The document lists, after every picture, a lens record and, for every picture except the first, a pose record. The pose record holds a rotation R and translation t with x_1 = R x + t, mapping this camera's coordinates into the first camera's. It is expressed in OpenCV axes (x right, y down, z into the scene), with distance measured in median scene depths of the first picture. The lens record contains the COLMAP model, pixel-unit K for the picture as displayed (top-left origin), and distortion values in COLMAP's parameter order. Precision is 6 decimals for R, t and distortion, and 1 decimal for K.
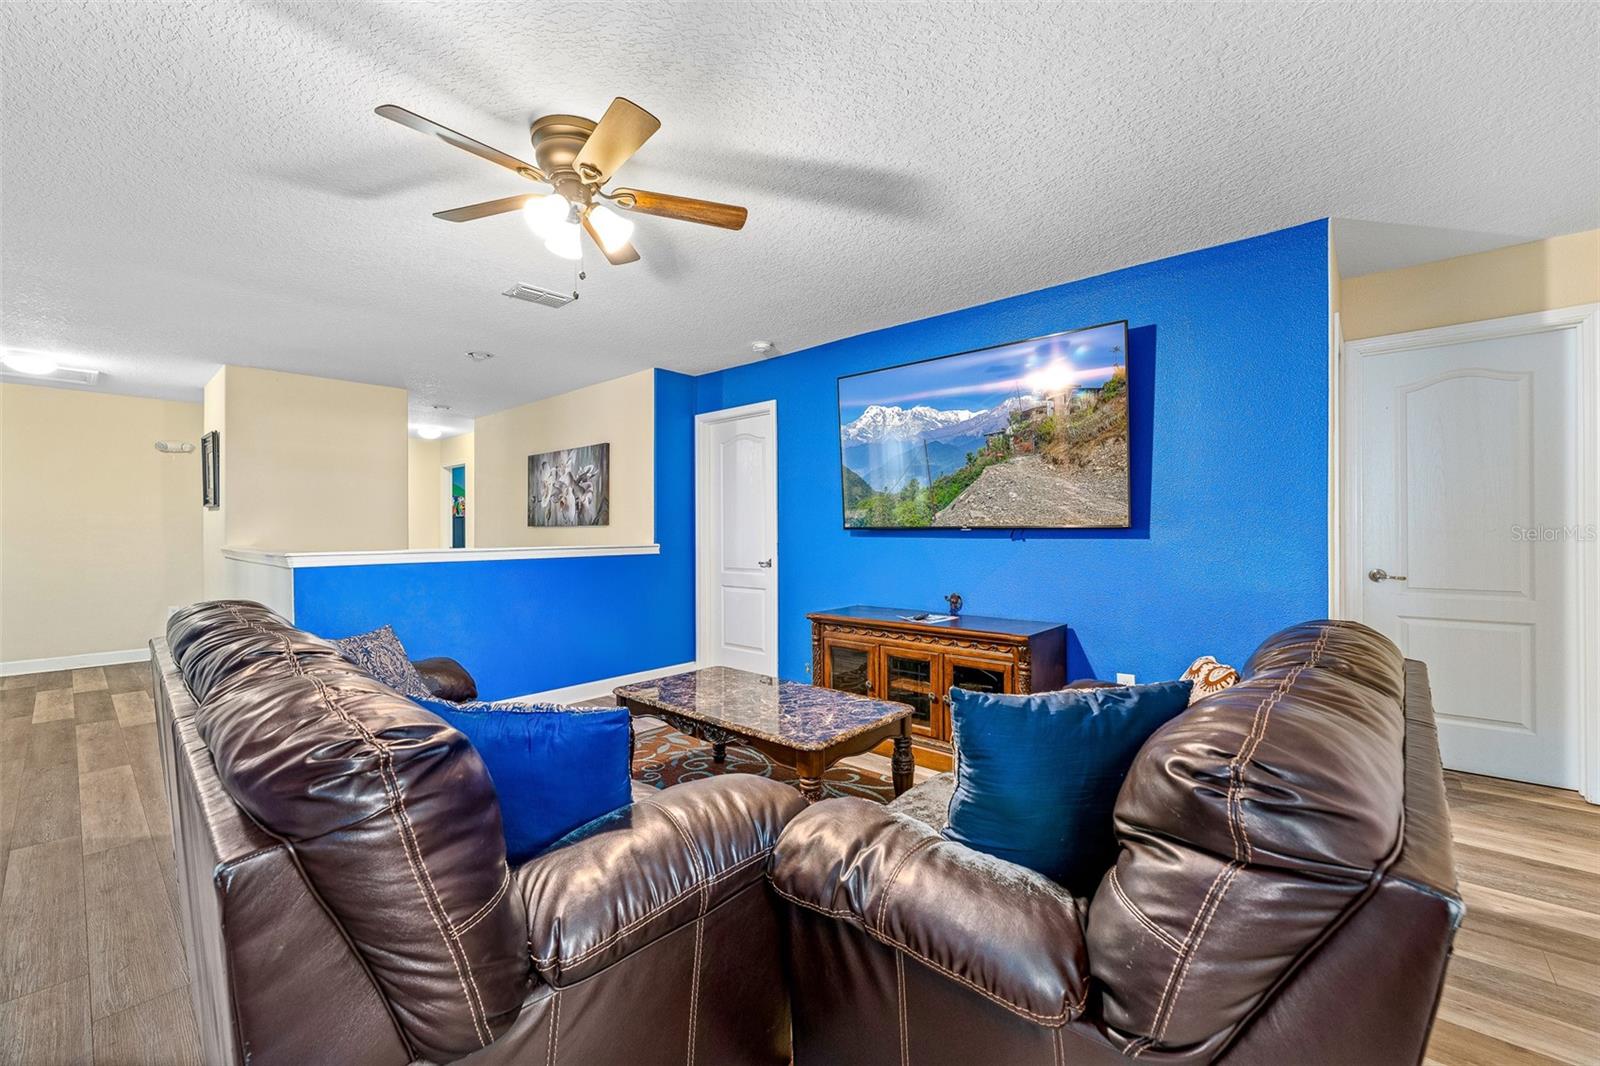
lens RADIAL K [[650.4, 0, 800.0], [0, 650.4, 533.0], [0, 0, 1]] dist [0.000266, 0.000209]
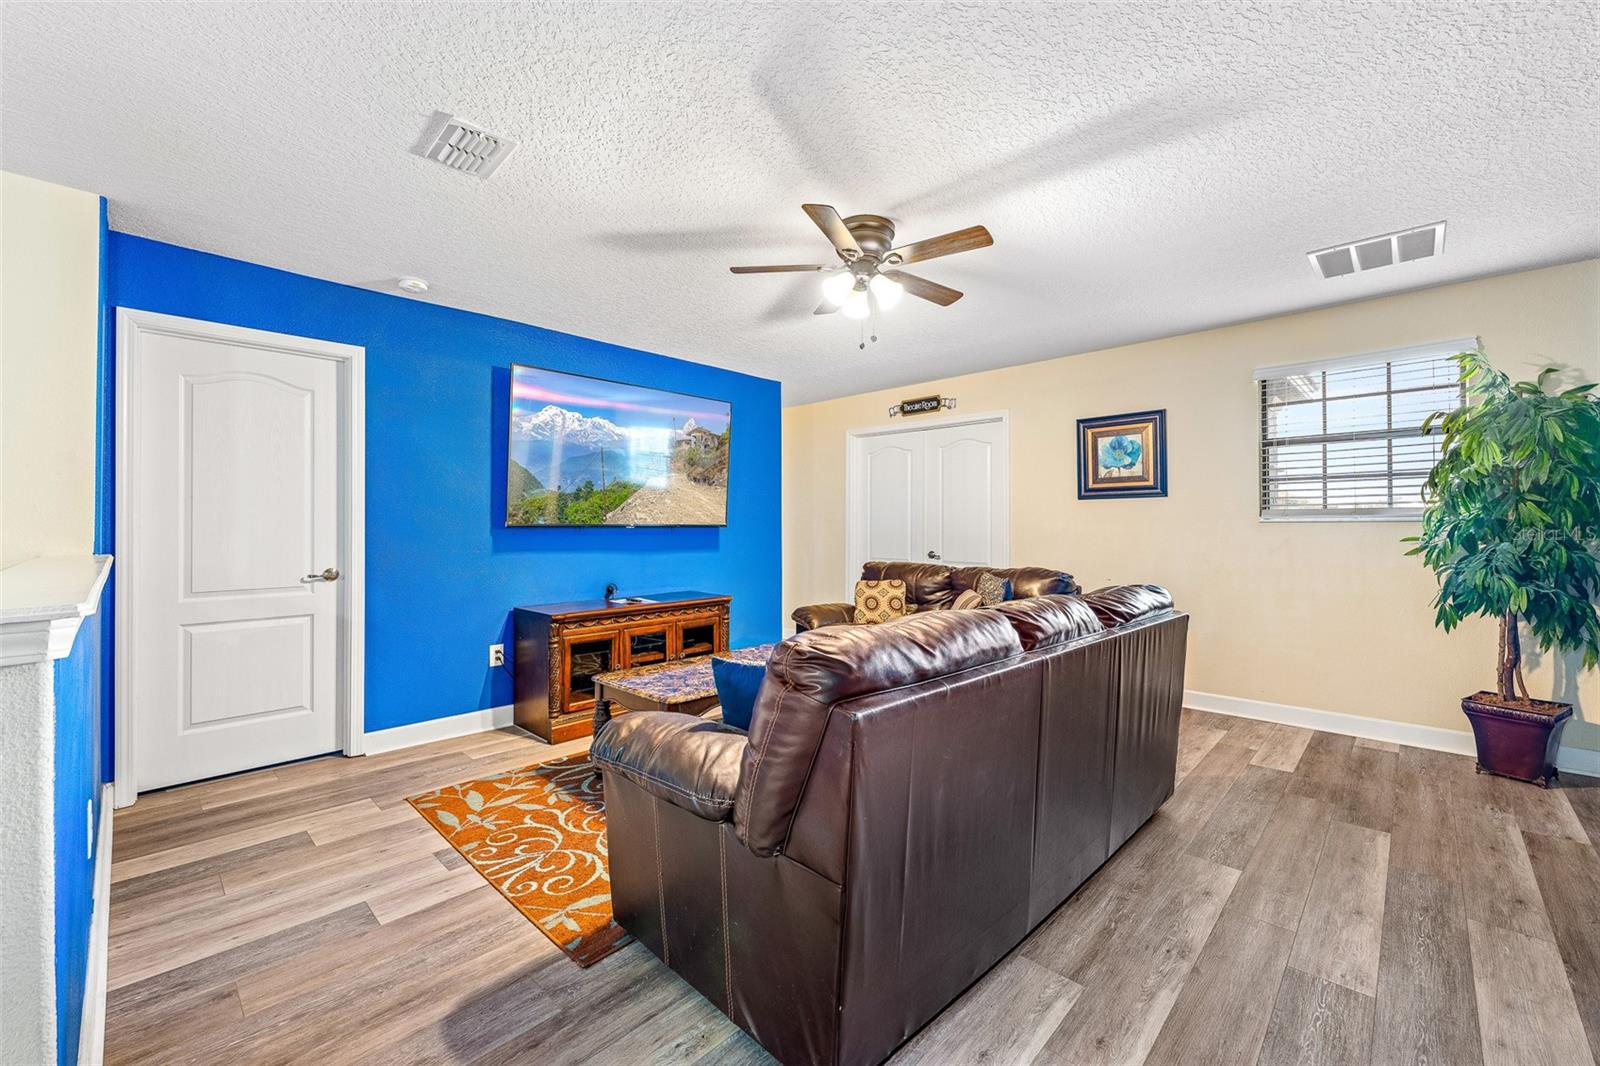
lens RADIAL K [[650.4, 0, 800.0], [0, 650.4, 533.0], [0, 0, 1]] dist [0.000266, 0.000209]
pose [[0.037031, -0.006957, 0.999290, -0.945077], [0.001987, 0.999974, 0.006888, -0.003026], [-0.999312, 0.001731, 0.037044, 0.622183]]
